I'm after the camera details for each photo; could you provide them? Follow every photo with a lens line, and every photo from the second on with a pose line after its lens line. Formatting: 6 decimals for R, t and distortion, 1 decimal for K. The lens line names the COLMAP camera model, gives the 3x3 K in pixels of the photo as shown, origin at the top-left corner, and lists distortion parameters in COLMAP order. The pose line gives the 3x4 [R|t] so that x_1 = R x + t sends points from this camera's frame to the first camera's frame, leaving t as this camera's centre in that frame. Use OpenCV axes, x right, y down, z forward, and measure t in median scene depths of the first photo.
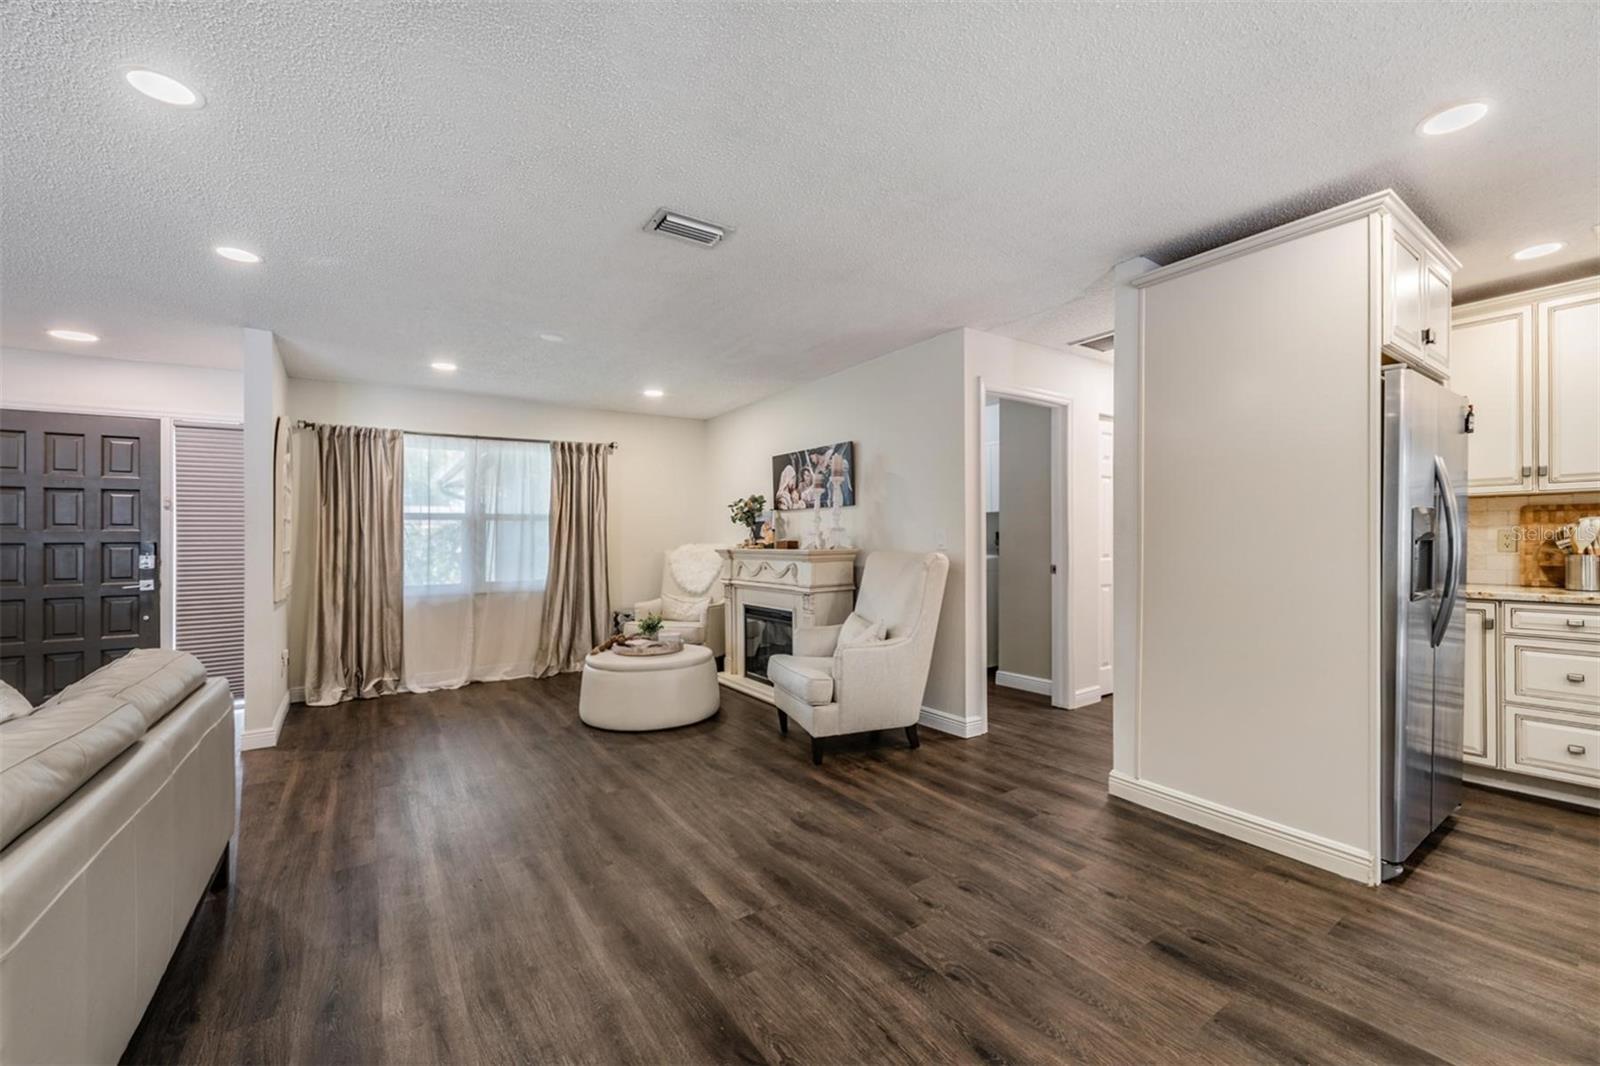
lens RADIAL K [[640.0, 0, 808.2], [0, 640.0, 533.4], [0, 0, 1]] dist [-0.010151, -0.000061]
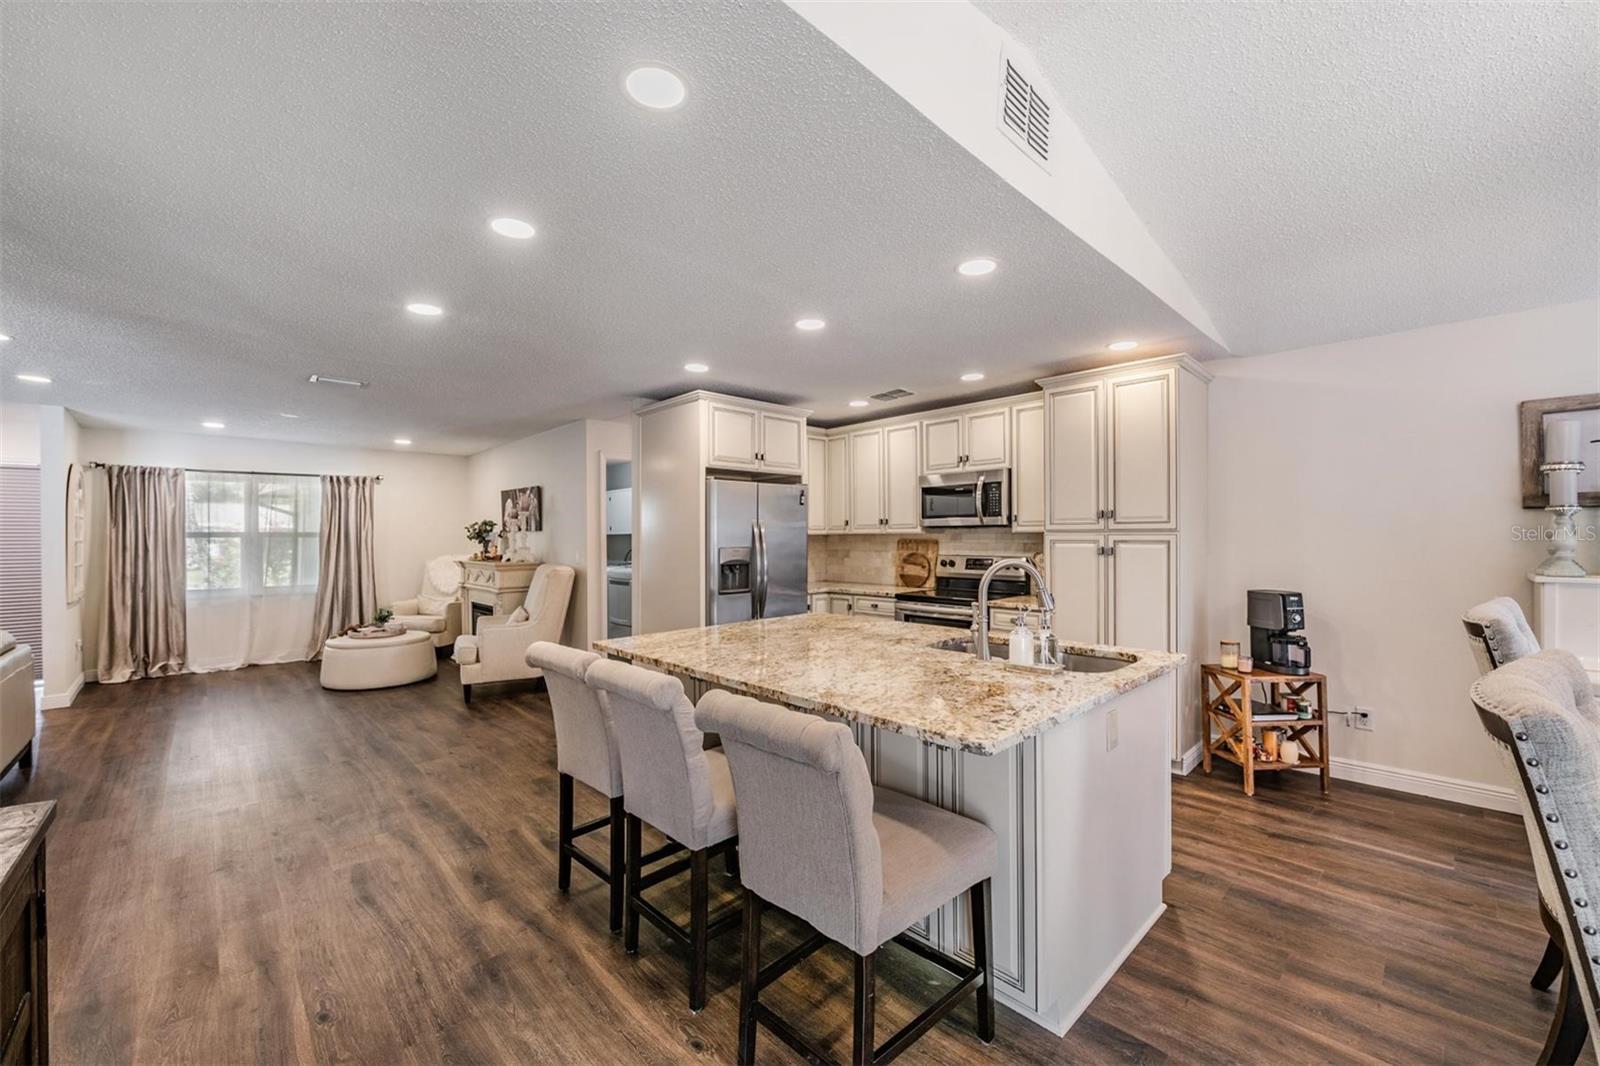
lens RADIAL K [[623.3, 0, 802.1], [0, 623.3, 540.8], [0, 0, 1]] dist [-0.016503, -0.000172]
pose [[0.985805, 0.002752, 0.167869, 0.396149], [-0.004994, 0.999904, 0.012936, -0.040736], [-0.167817, -0.013590, 0.985724, -0.439672]]
